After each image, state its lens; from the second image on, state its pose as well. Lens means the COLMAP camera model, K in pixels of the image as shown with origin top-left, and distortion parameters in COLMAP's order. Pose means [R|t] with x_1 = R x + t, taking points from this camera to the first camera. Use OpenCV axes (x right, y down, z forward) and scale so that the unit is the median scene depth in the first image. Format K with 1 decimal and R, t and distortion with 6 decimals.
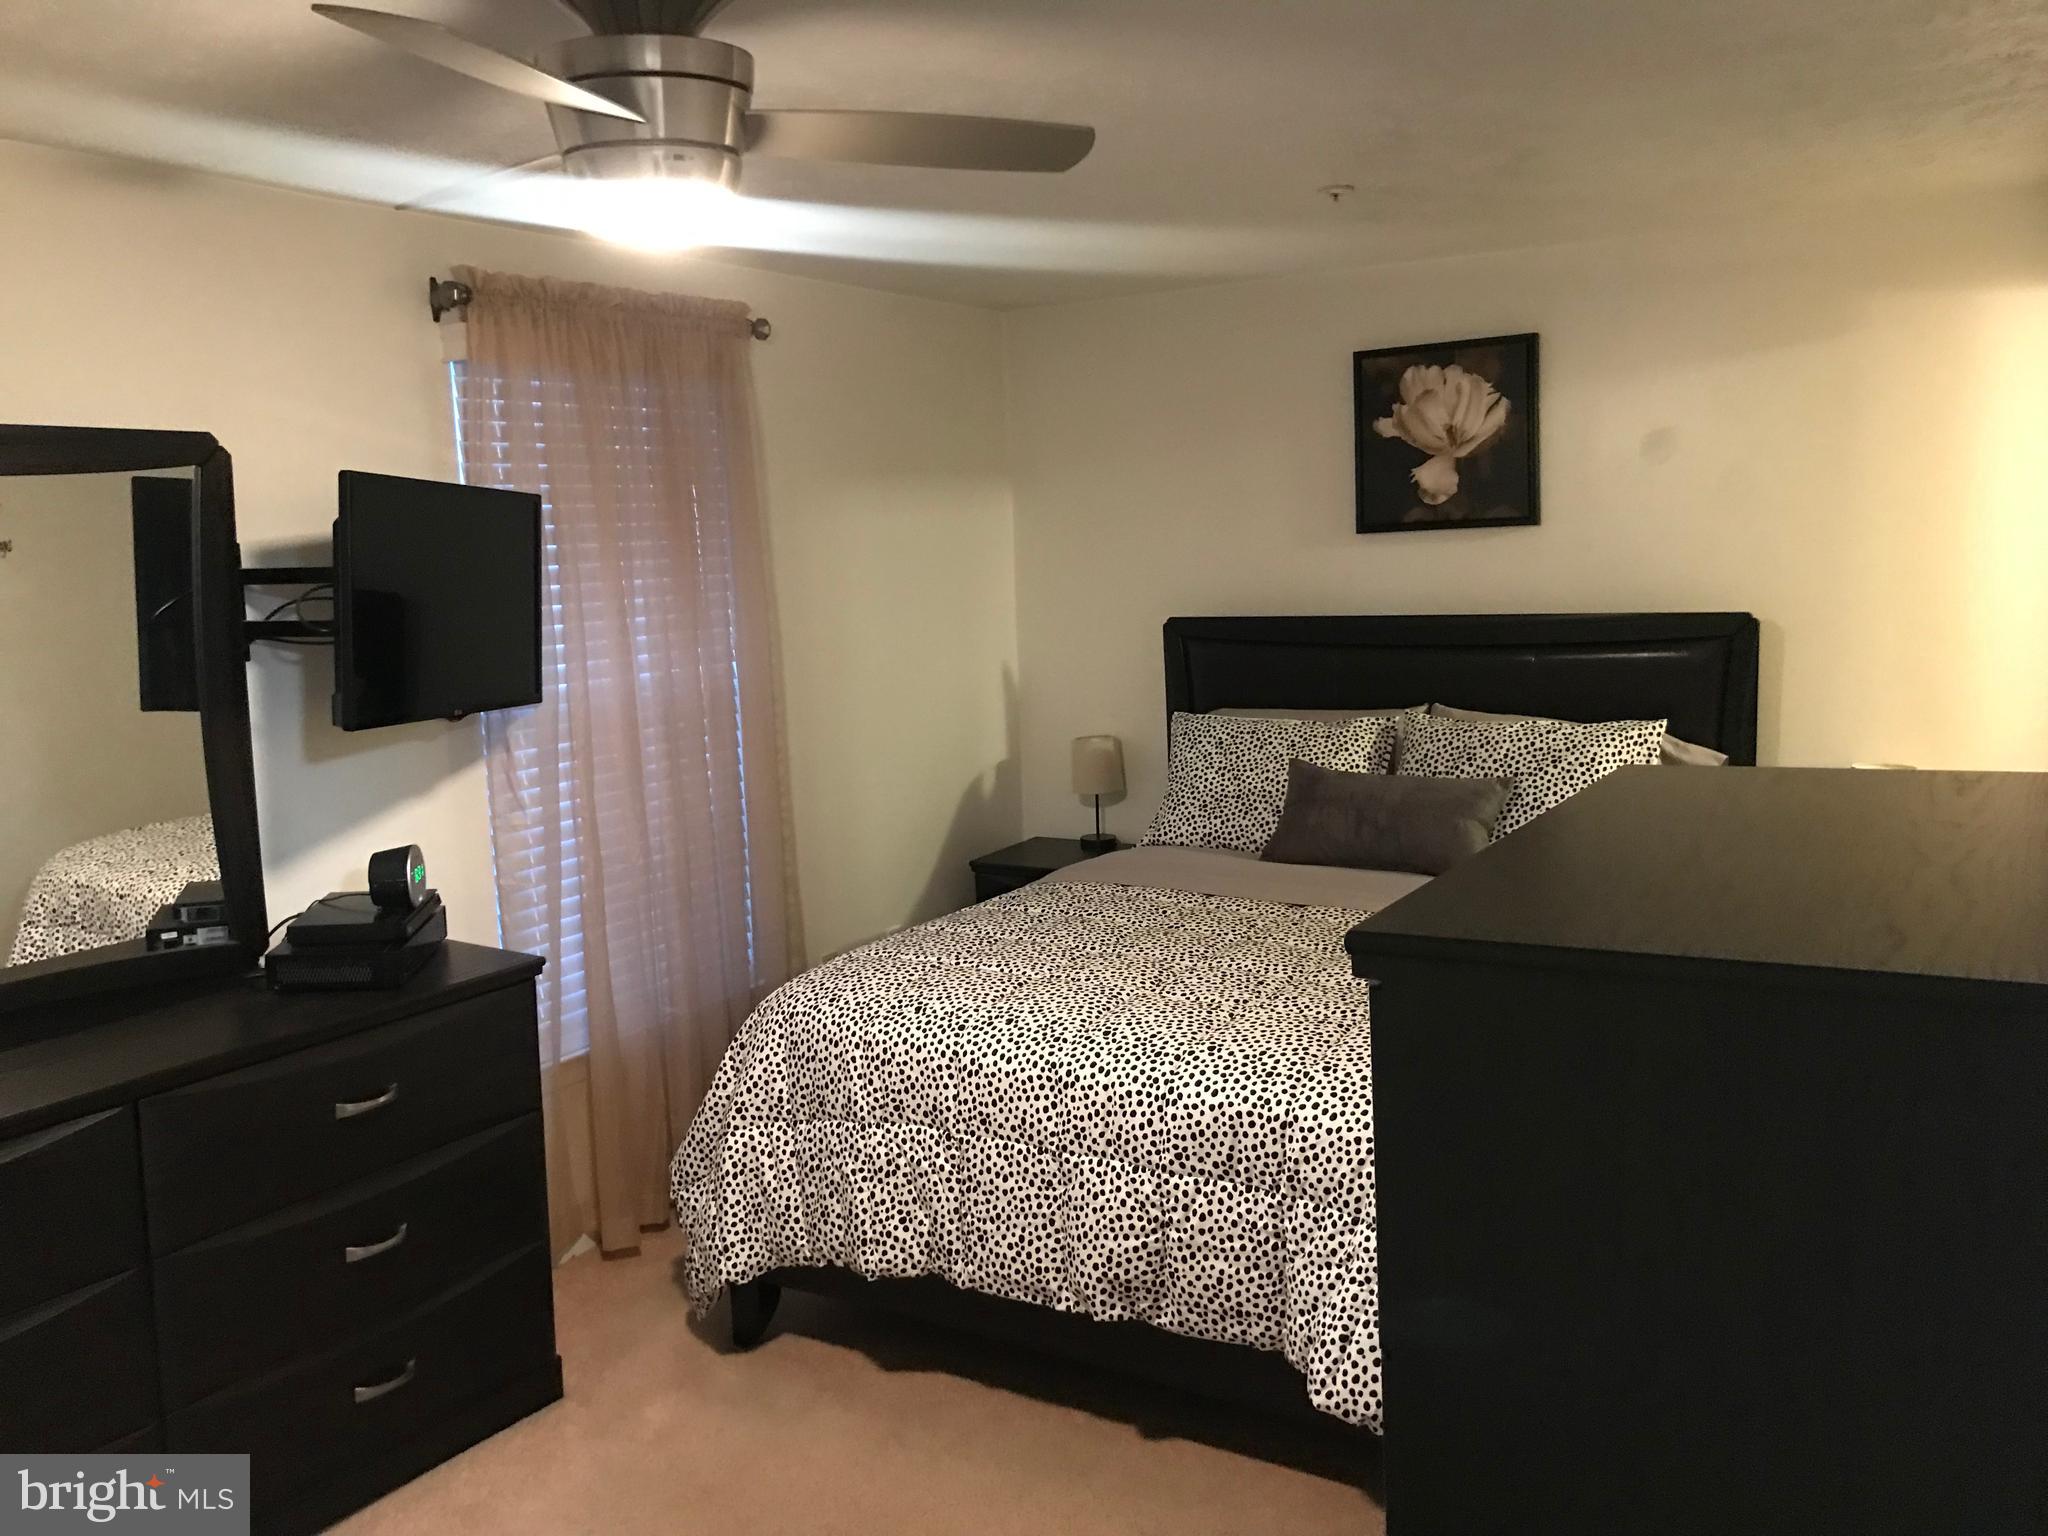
lens RADIAL K [[1678.1, 0, 1022.4], [0, 1678.1, 762.6], [0, 0, 1]] dist [0.042766, -0.056070]
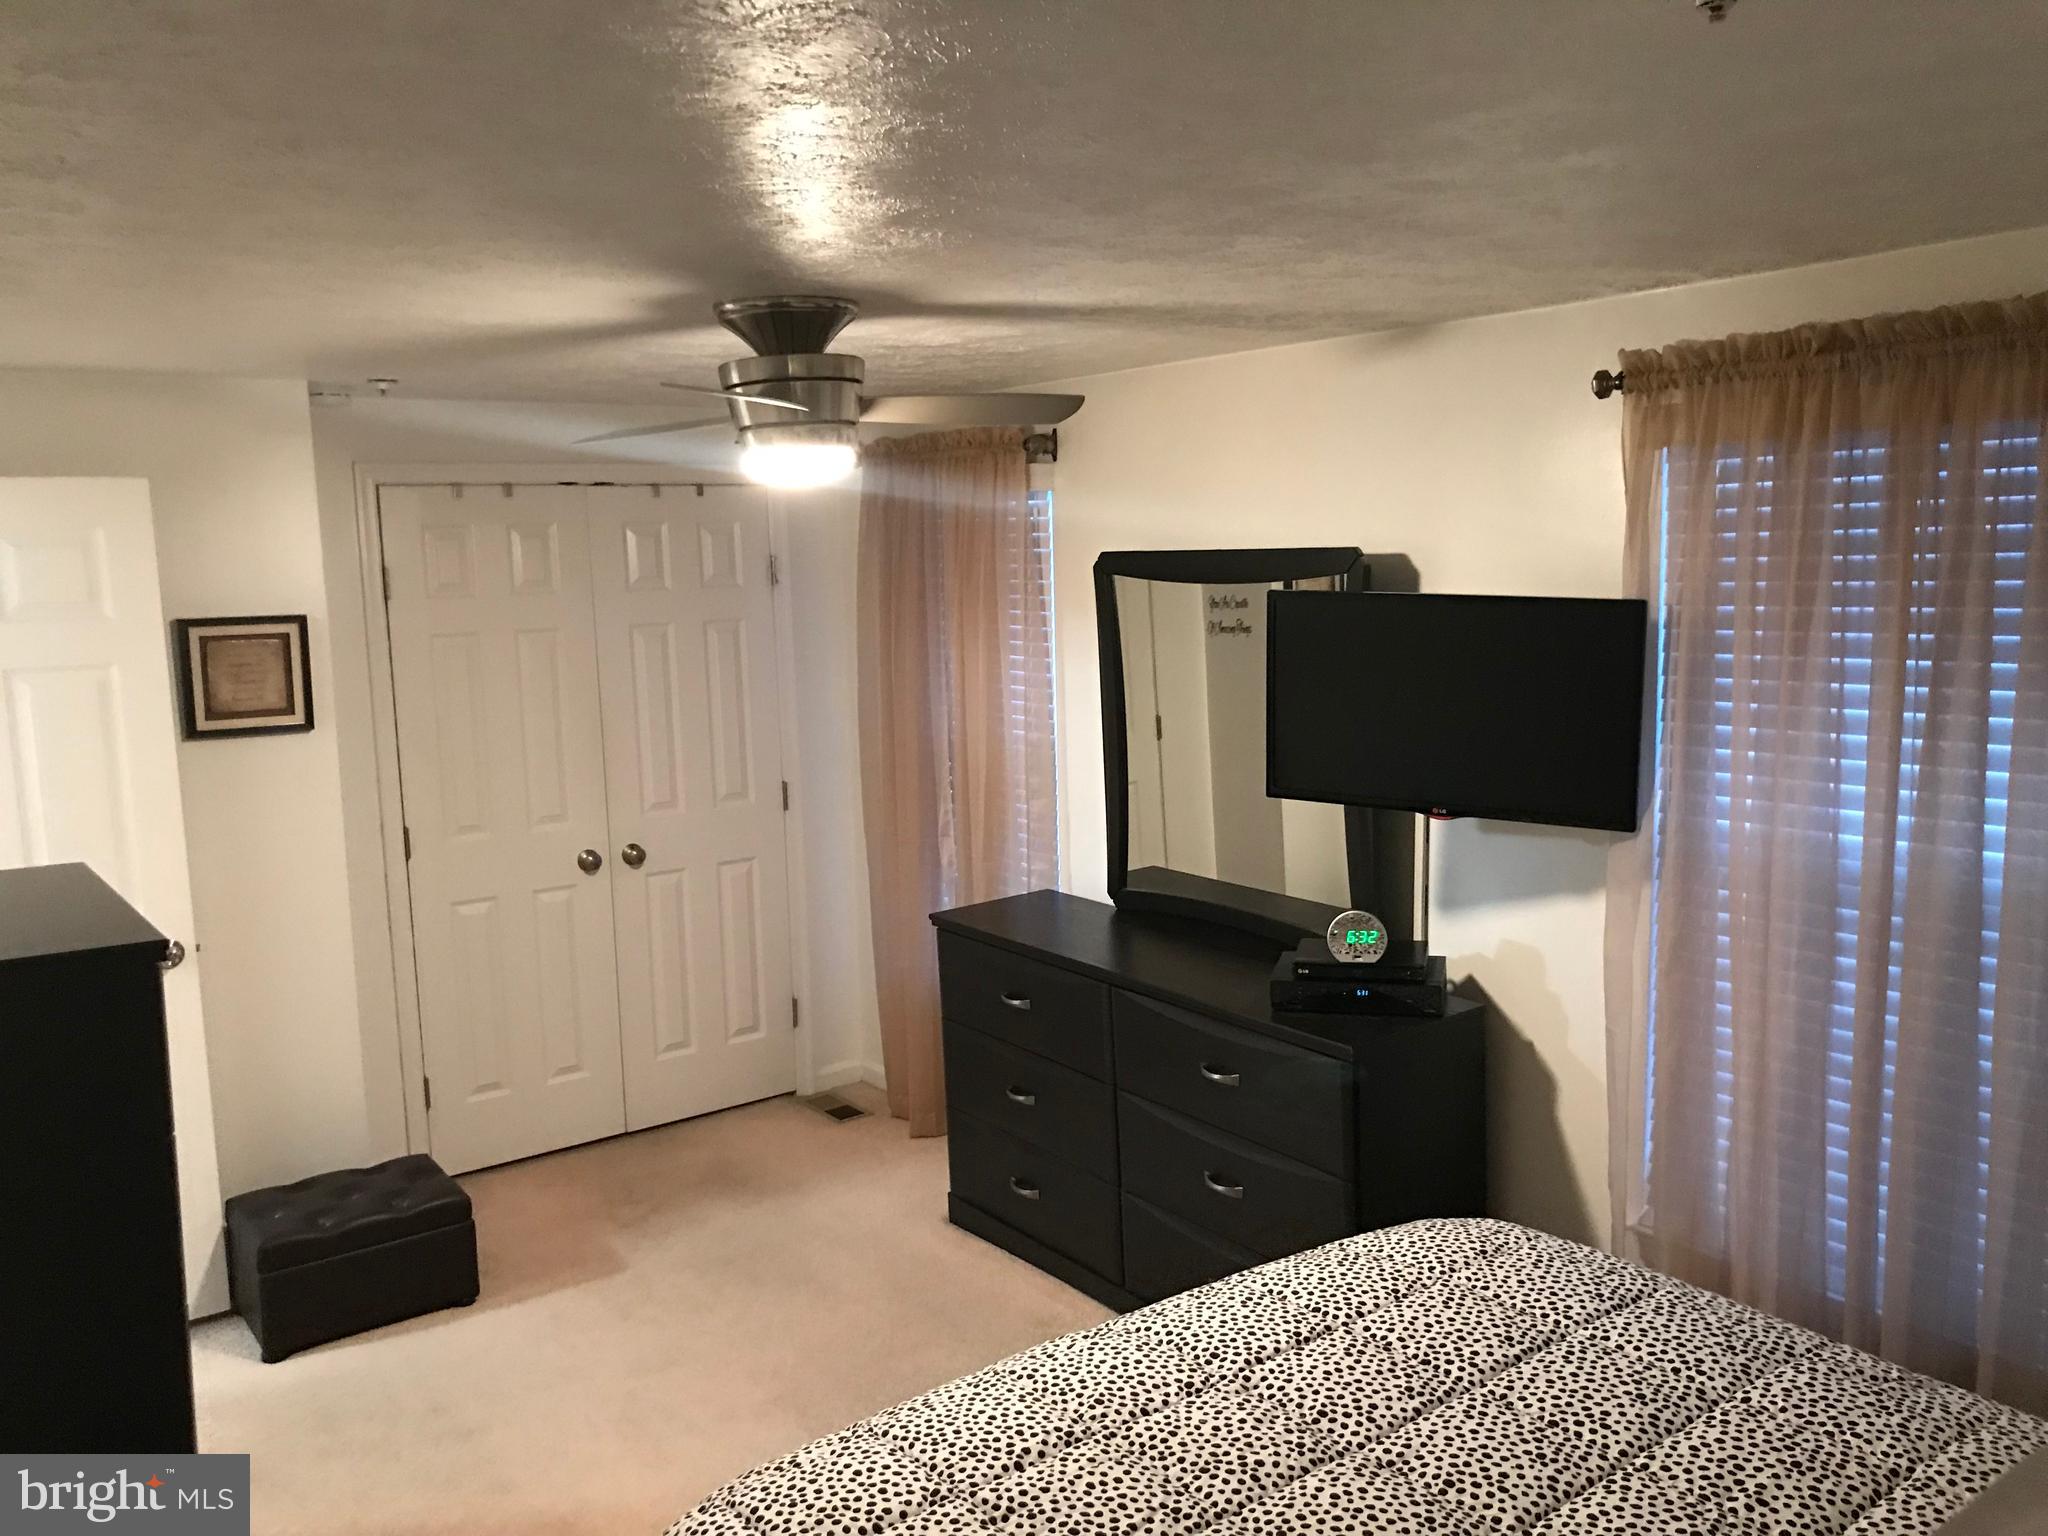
lens RADIAL K [[1674.5, 0, 1024.0], [0, 1674.5, 768.0], [0, 0, 1]] dist [0.092815, -0.240271]
pose [[-0.354307, 0.167994, -0.919916, 0.649923], [-0.086341, 0.973652, 0.211061, -0.230941], [0.931135, 0.154207, -0.330467, 0.998974]]
